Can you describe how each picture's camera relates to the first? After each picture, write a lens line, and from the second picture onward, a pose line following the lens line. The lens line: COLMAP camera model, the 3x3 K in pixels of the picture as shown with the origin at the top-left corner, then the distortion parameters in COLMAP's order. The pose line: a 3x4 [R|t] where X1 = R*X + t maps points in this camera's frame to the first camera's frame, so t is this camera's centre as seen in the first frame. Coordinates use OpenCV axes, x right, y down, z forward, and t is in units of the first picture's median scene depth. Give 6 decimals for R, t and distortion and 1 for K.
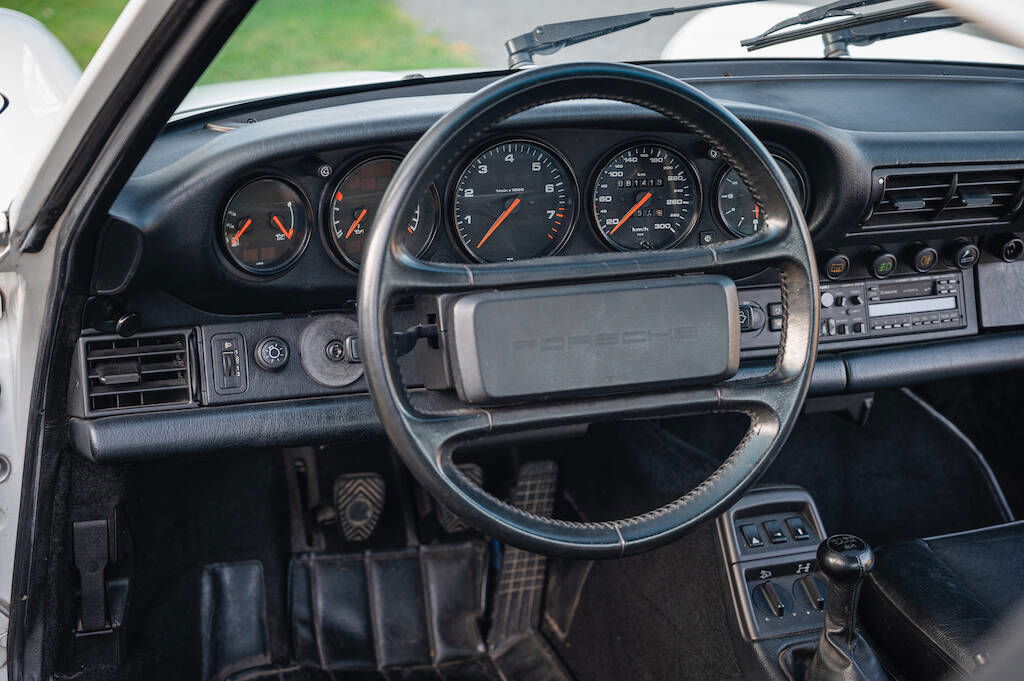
lens RADIAL K [[1680.3, 0, 512.0], [0, 1680.3, 340.5], [0, 0, 1]] dist [-0.002696, 0.087315]
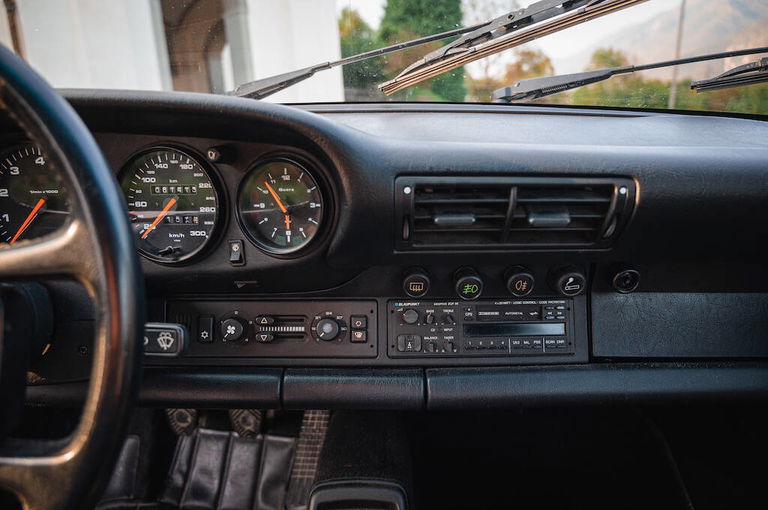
lens RADIAL K [[506.7, 0, 378.3], [0, 506.7, 251.8], [0, 0, 1]] dist [-0.014297, 0.002403]
pose [[0.927808, 0.048676, -0.369868, 0.315493], [-0.076907, 0.995111, -0.061961, -0.048144], [0.365044, 0.085934, 0.927016, 0.787007]]
